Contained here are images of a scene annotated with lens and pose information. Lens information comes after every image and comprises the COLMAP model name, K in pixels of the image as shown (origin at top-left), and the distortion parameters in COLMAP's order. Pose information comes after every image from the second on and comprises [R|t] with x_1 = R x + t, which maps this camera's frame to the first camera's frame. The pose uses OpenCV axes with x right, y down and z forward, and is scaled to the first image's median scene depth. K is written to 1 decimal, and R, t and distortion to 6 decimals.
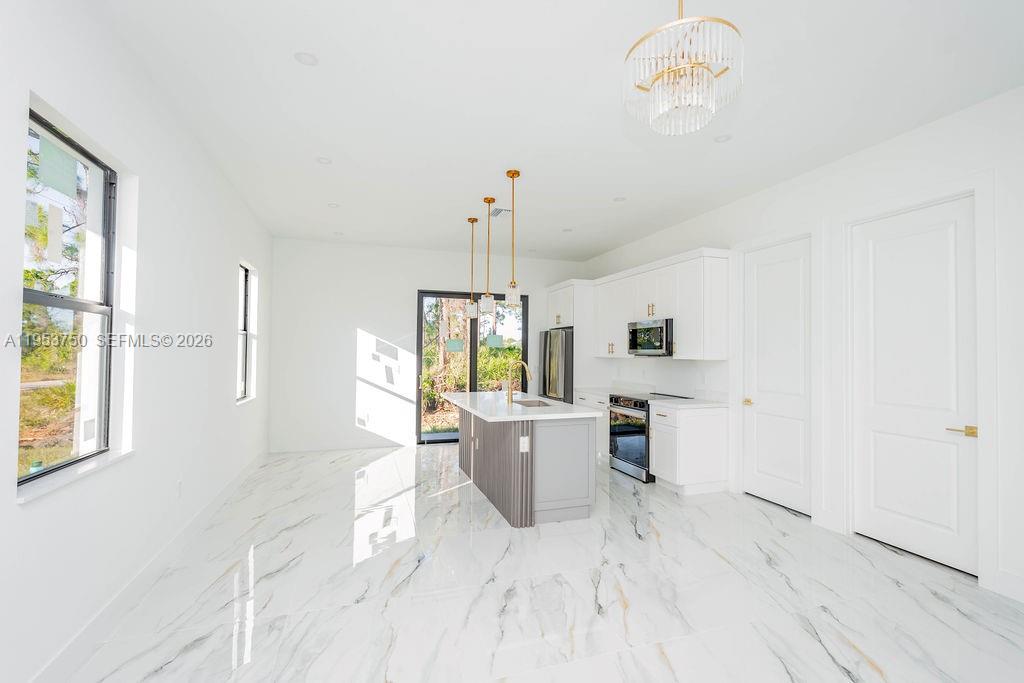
lens RADIAL K [[455.0, 0, 506.0], [0, 455.0, 344.6], [0, 0, 1]] dist [-0.001837, 0.000157]
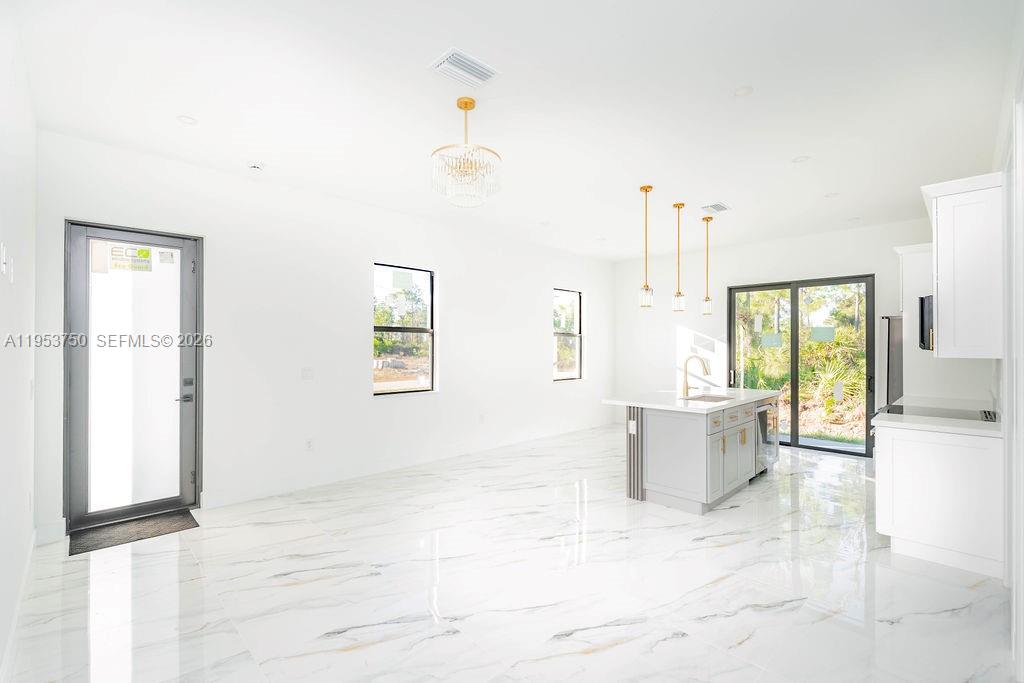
lens RADIAL K [[452.0, 0, 522.5], [0, 452.0, 340.9], [0, 0, 1]] dist [0.000330, 0.000119]
pose [[0.469164, -0.010315, -0.883051, 0.537919], [0.012955, 0.999905, -0.004797, 0.000815], [0.883016, -0.009189, 0.469253, 0.123573]]
